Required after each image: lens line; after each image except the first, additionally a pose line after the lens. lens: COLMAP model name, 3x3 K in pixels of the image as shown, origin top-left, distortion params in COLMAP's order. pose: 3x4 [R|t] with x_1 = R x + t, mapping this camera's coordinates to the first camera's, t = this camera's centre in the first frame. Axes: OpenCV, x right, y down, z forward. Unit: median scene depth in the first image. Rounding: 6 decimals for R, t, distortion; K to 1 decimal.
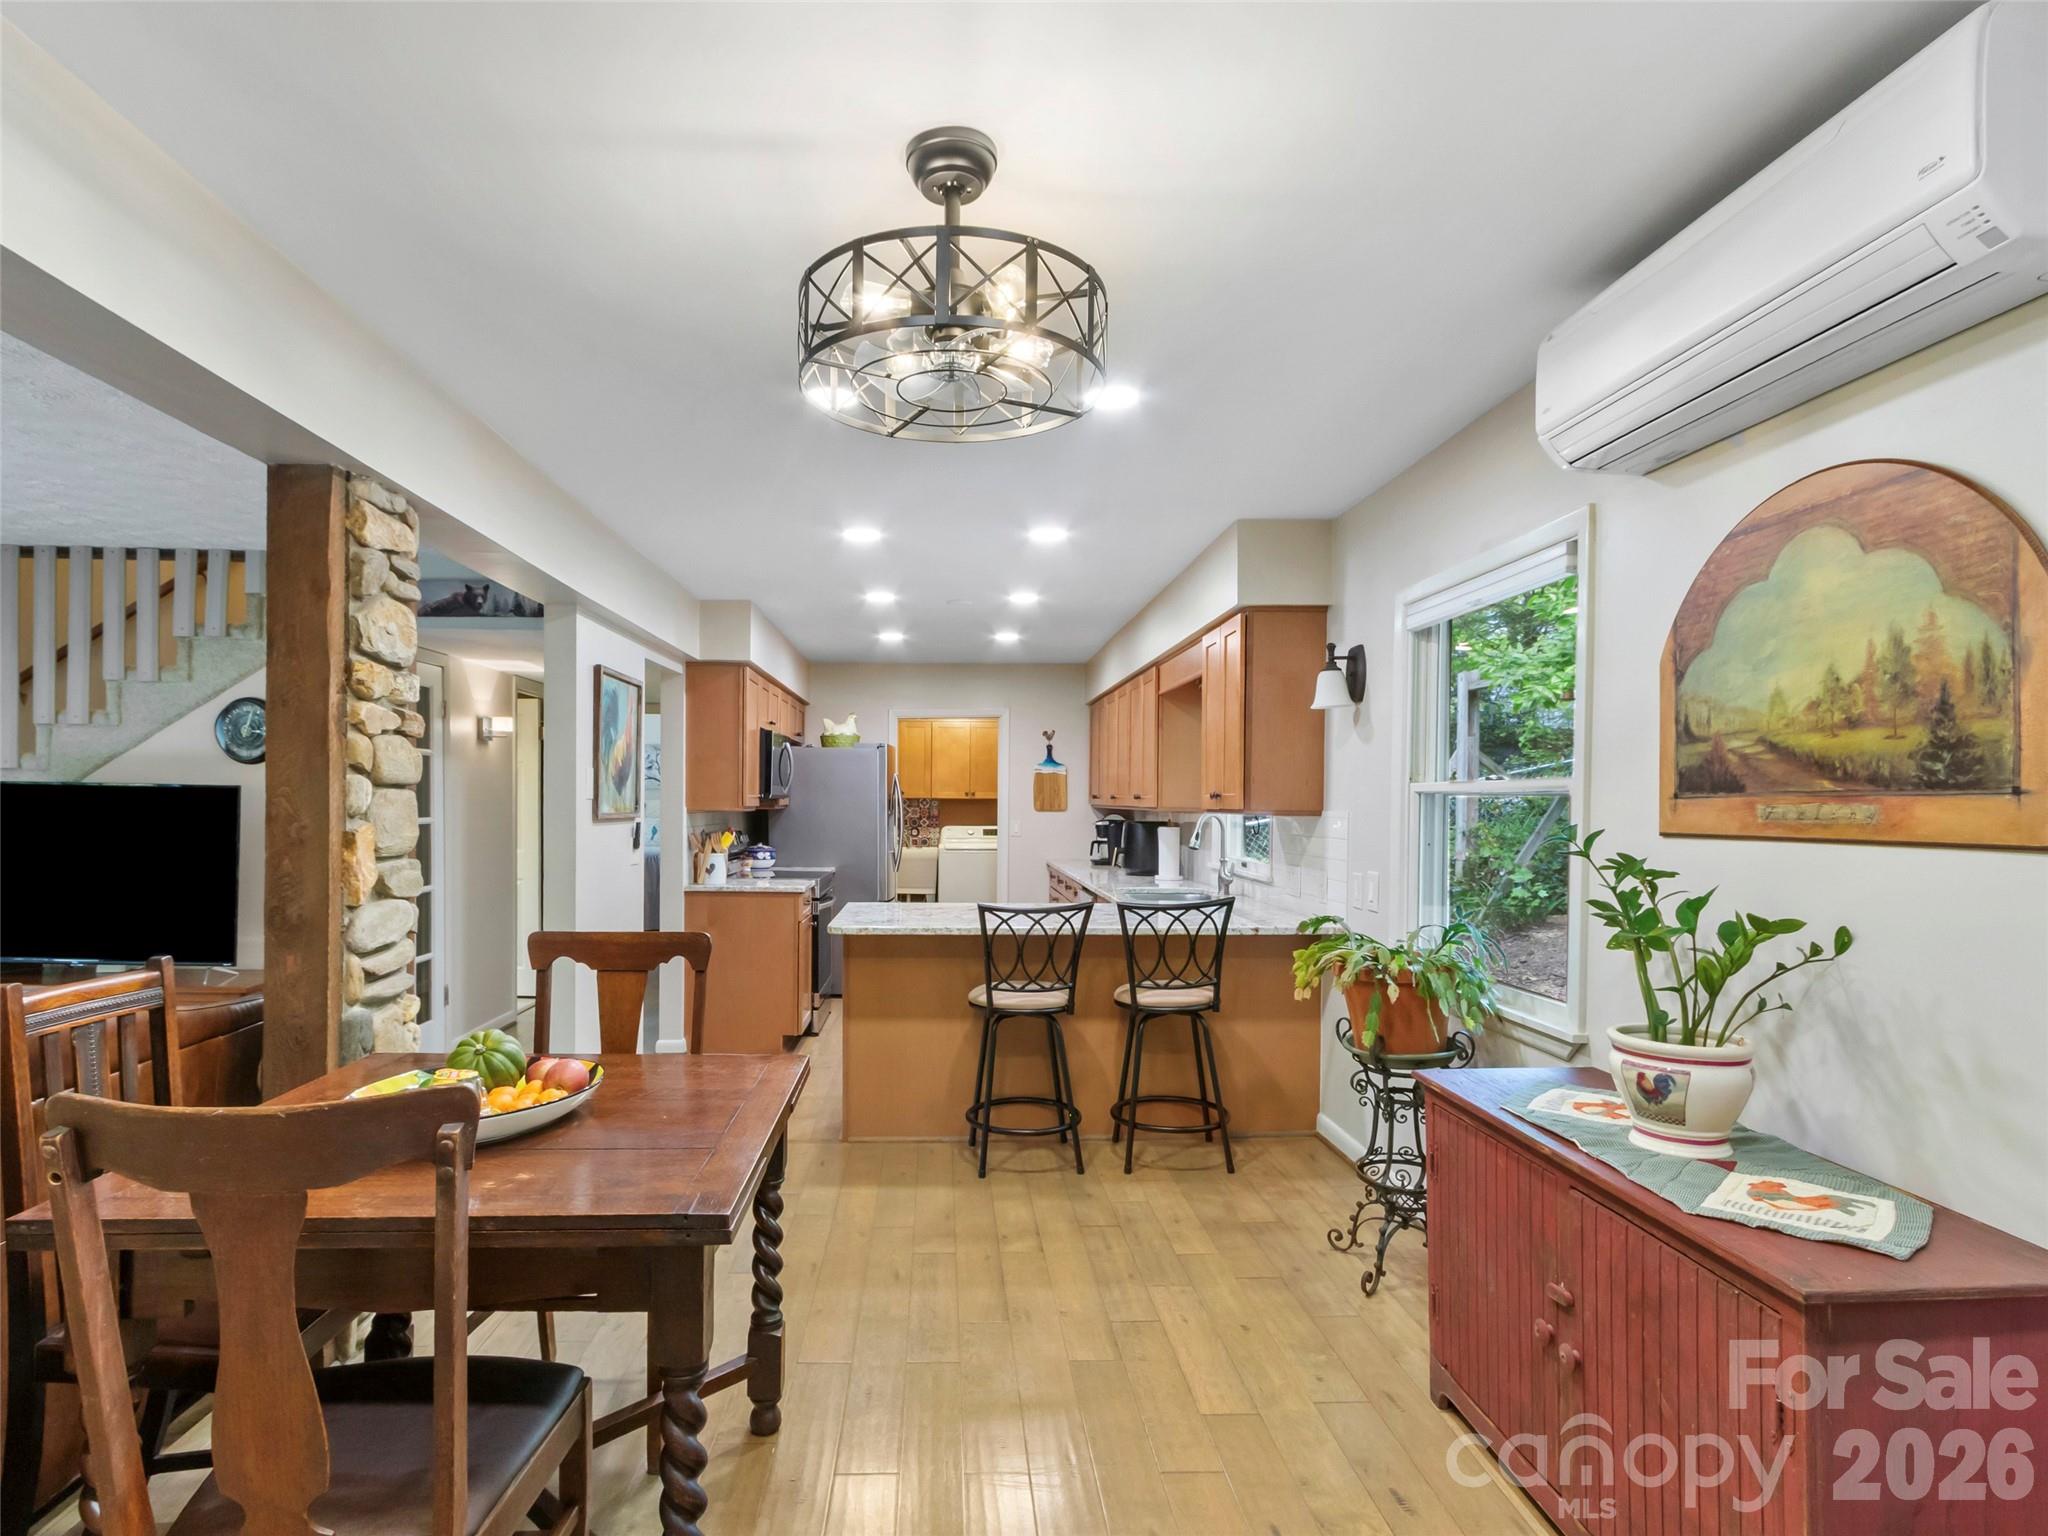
lens RADIAL K [[1069.8, 0, 1004.2], [0, 1069.8, 795.3], [0, 0, 1]] dist [0.002326, 0.000242]
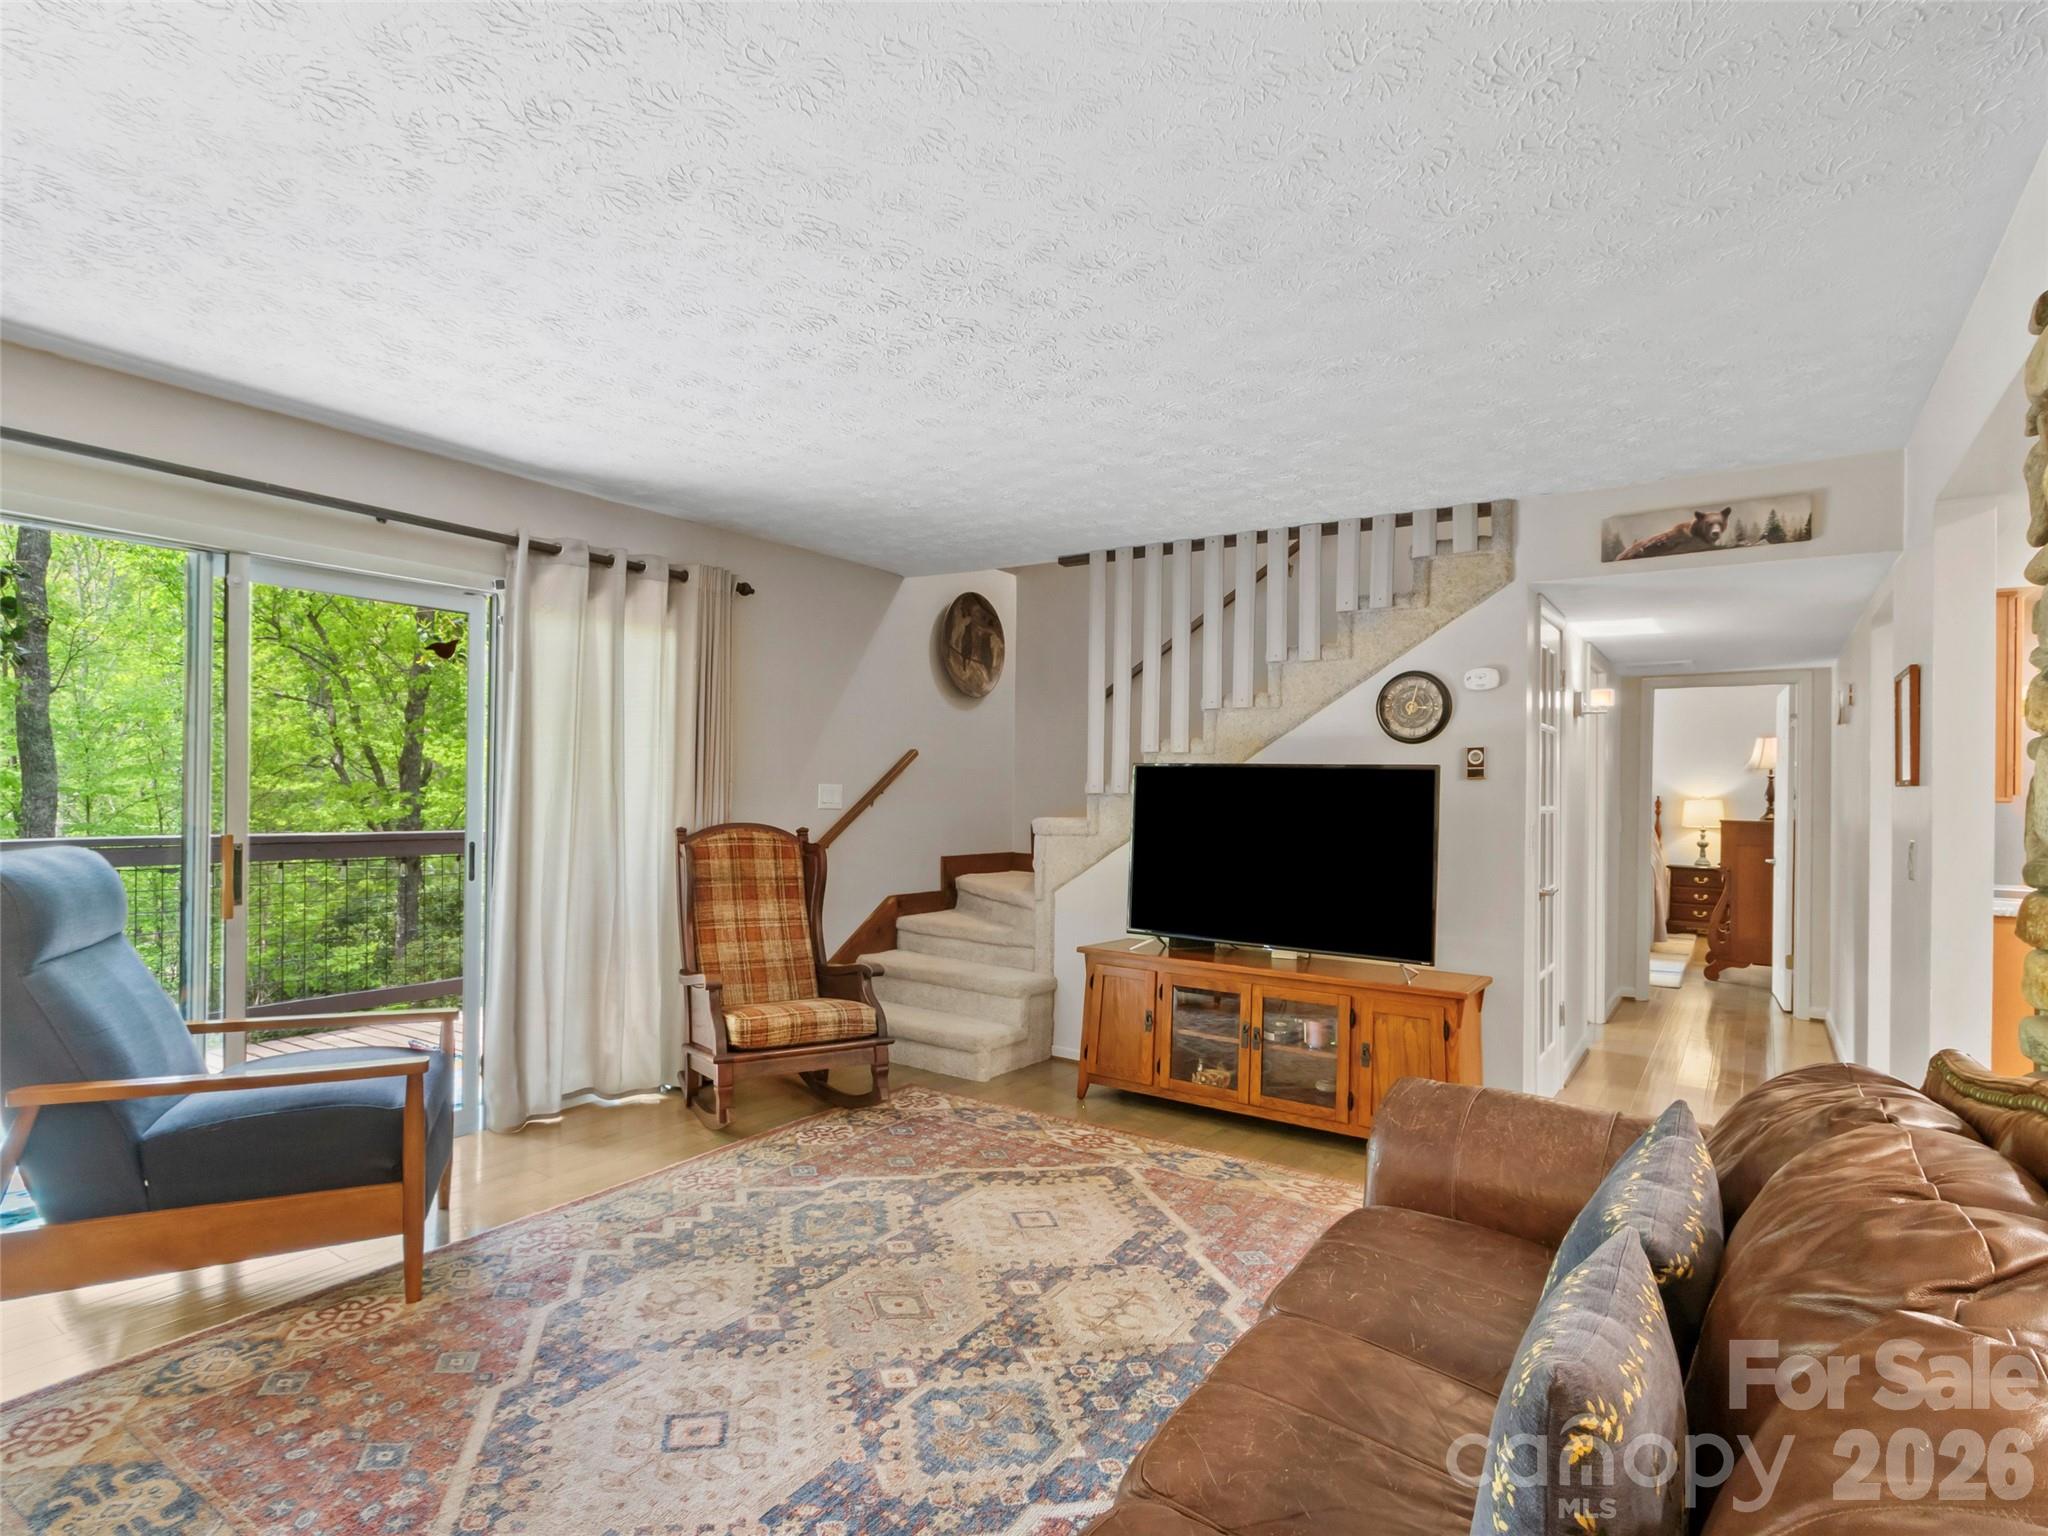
lens RADIAL K [[1069.8, 0, 1004.2], [0, 1069.8, 795.3], [0, 0, 1]] dist [0.002326, 0.000242]
pose [[0.792443, 0.008149, -0.609892, -0.889787], [-0.007220, 0.999966, 0.003980, 0.031465], [0.609903, 0.001249, 0.792475, 0.110500]]
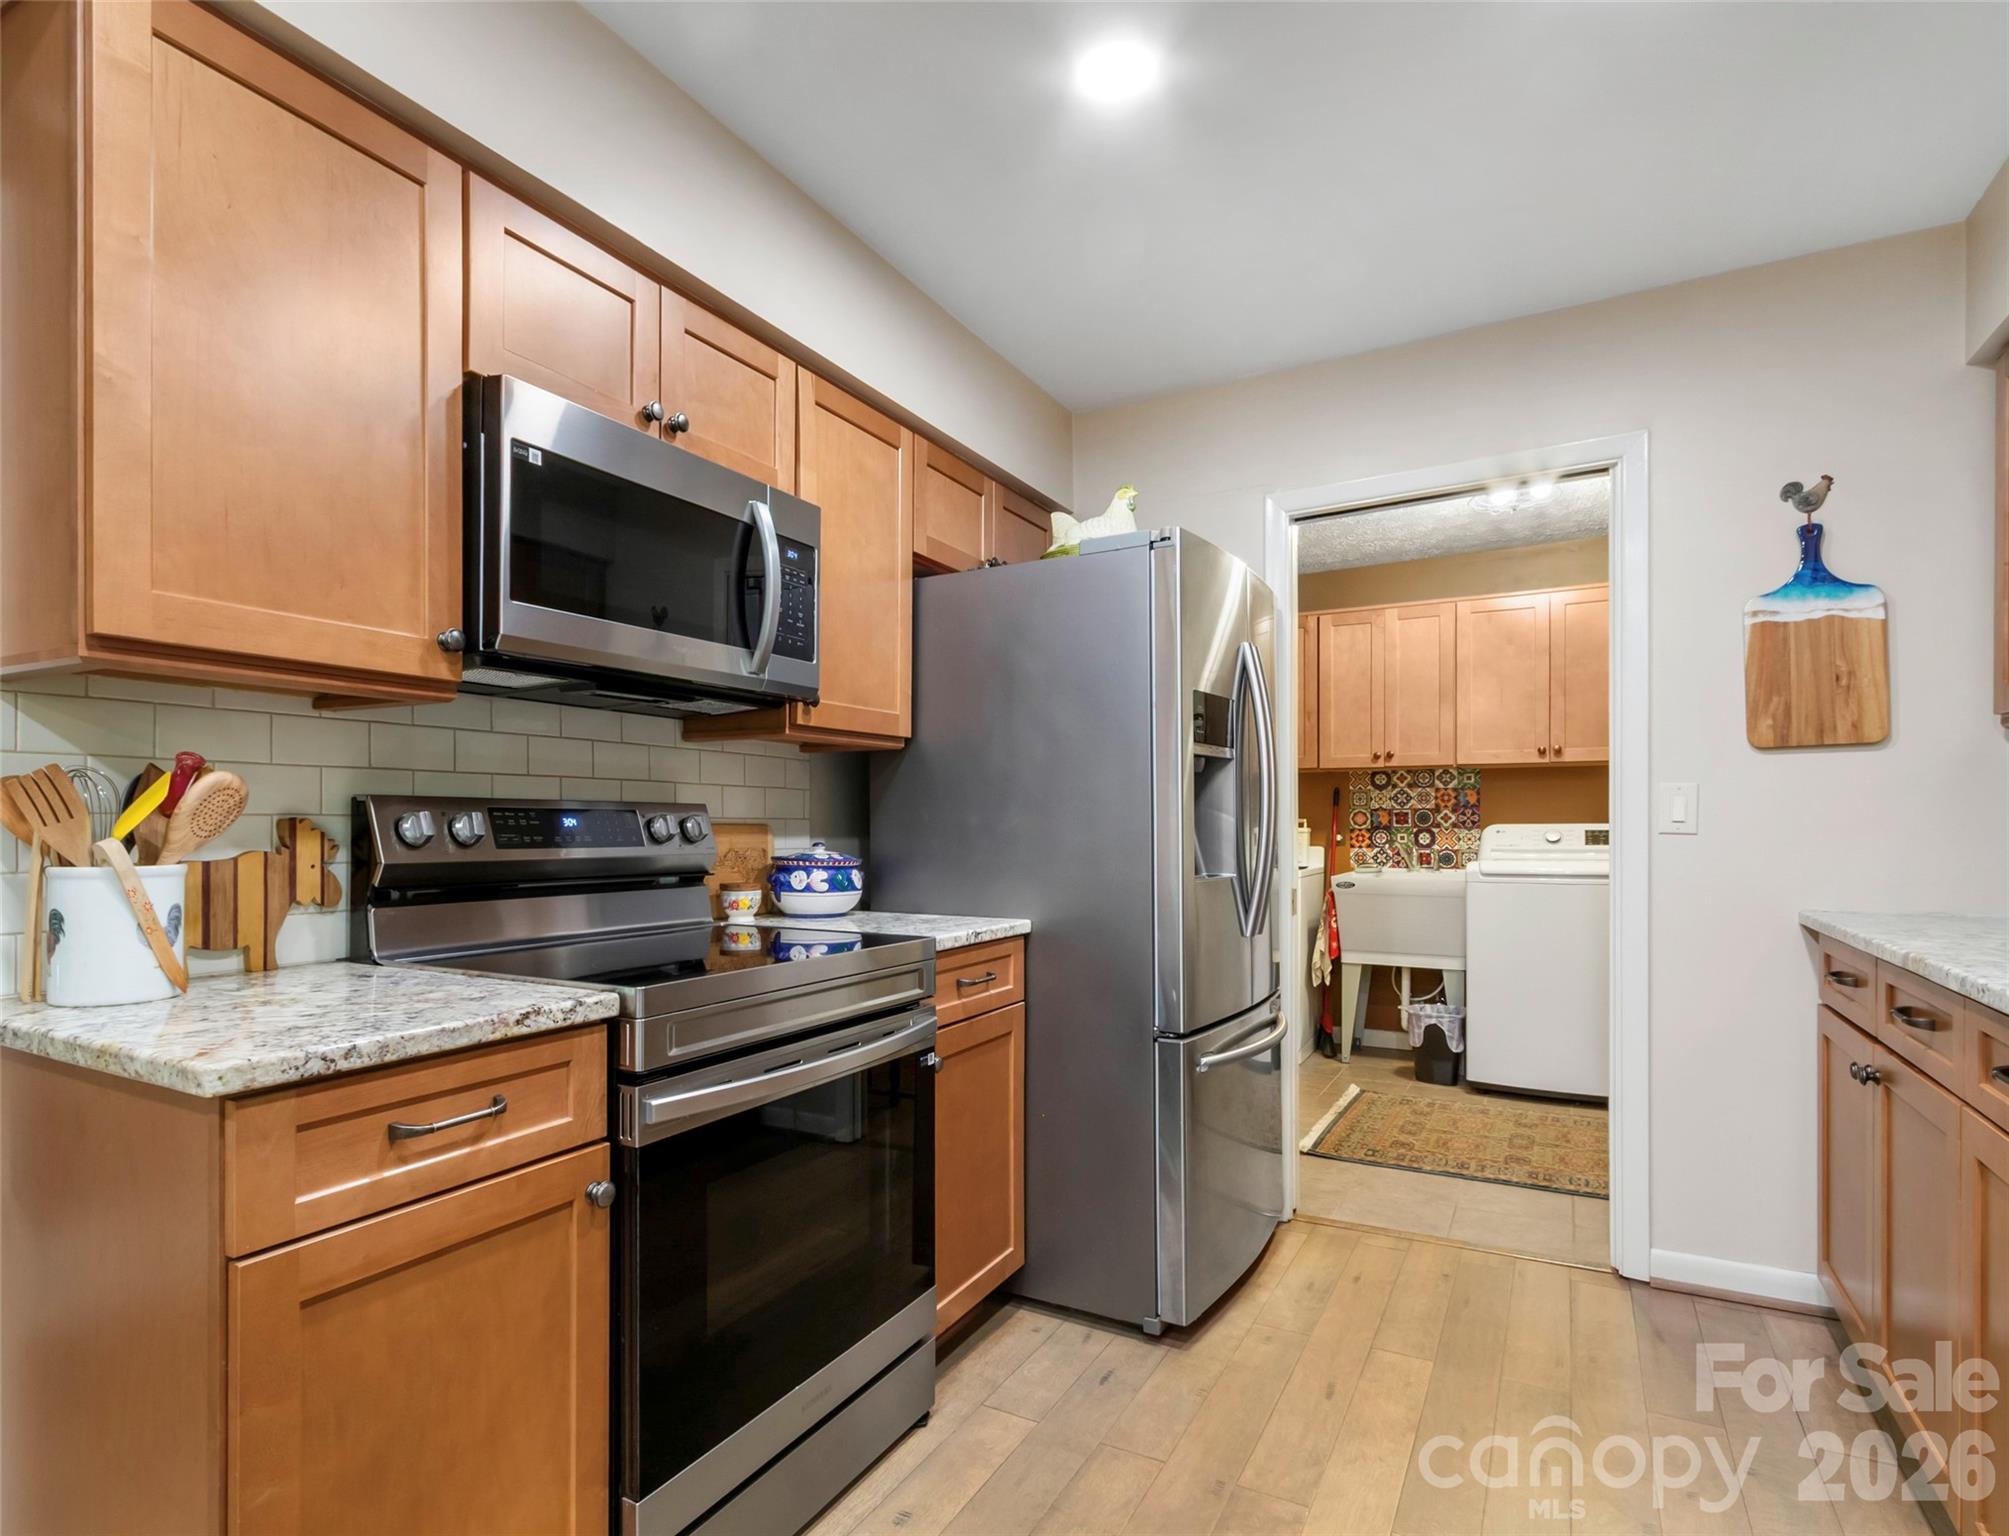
lens RADIAL K [[1059.6, 0, 979.7], [0, 1059.6, 819.6], [0, 0, 1]] dist [-0.002314, -0.001216]
pose [[0.845906, -0.007630, -0.533277, 0.013283], [0.008516, 0.999963, -0.000800, 0.125767], [0.533264, -0.003865, 0.845940, 2.456845]]
